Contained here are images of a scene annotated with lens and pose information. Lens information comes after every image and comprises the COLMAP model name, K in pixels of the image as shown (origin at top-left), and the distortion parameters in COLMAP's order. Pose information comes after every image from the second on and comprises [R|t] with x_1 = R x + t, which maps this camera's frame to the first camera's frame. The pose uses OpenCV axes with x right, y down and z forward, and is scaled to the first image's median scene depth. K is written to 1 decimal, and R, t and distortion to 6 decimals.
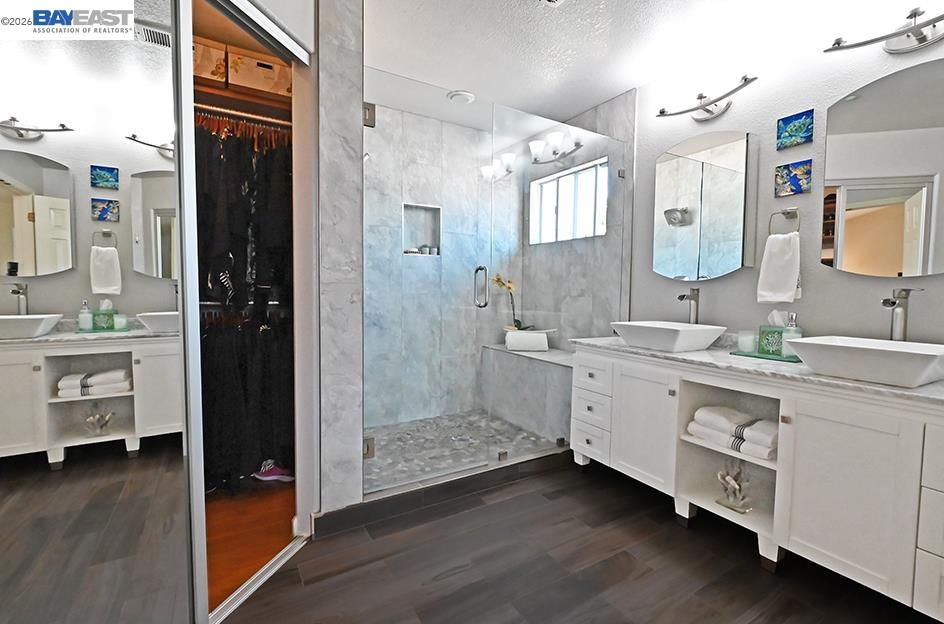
lens RADIAL K [[406.4, 0, 472.0], [0, 406.4, 312.0], [0, 0, 1]] dist [0.000484, -0.000261]
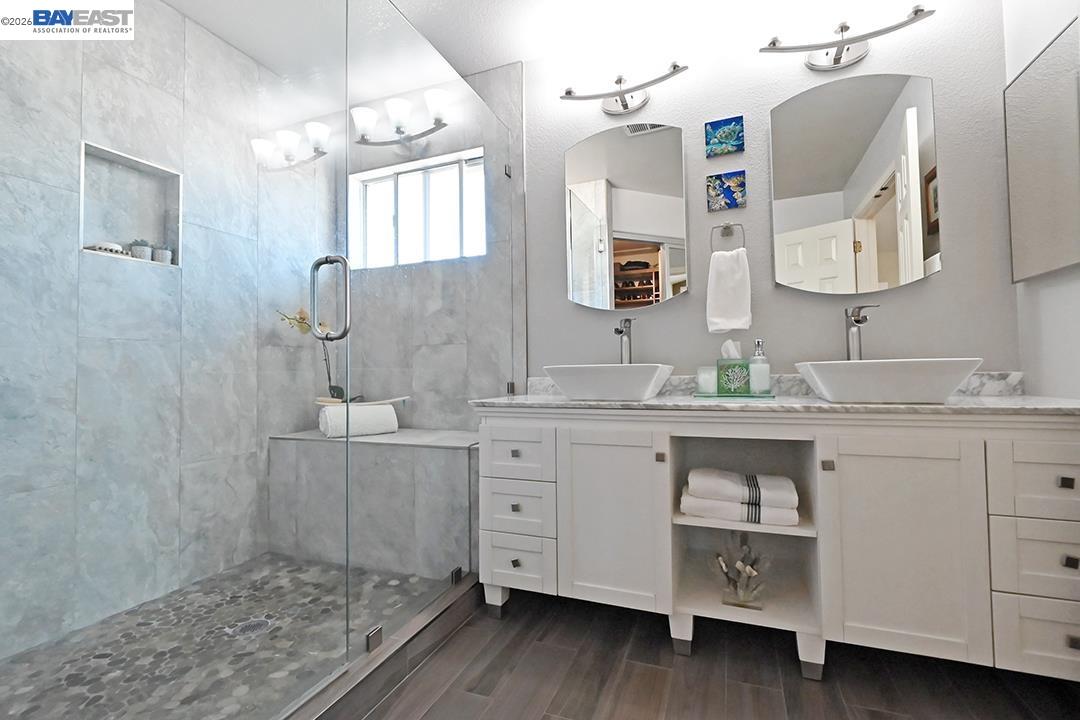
lens RADIAL K [[471.6, 0, 542.8], [0, 471.6, 355.9], [0, 0, 1]] dist [0.001452, -0.004203]
pose [[0.791526, -0.005681, 0.611109, -0.084707], [0.056989, 0.996286, -0.064553, 0.040387], [-0.608472, 0.085922, 0.788910, 0.283493]]
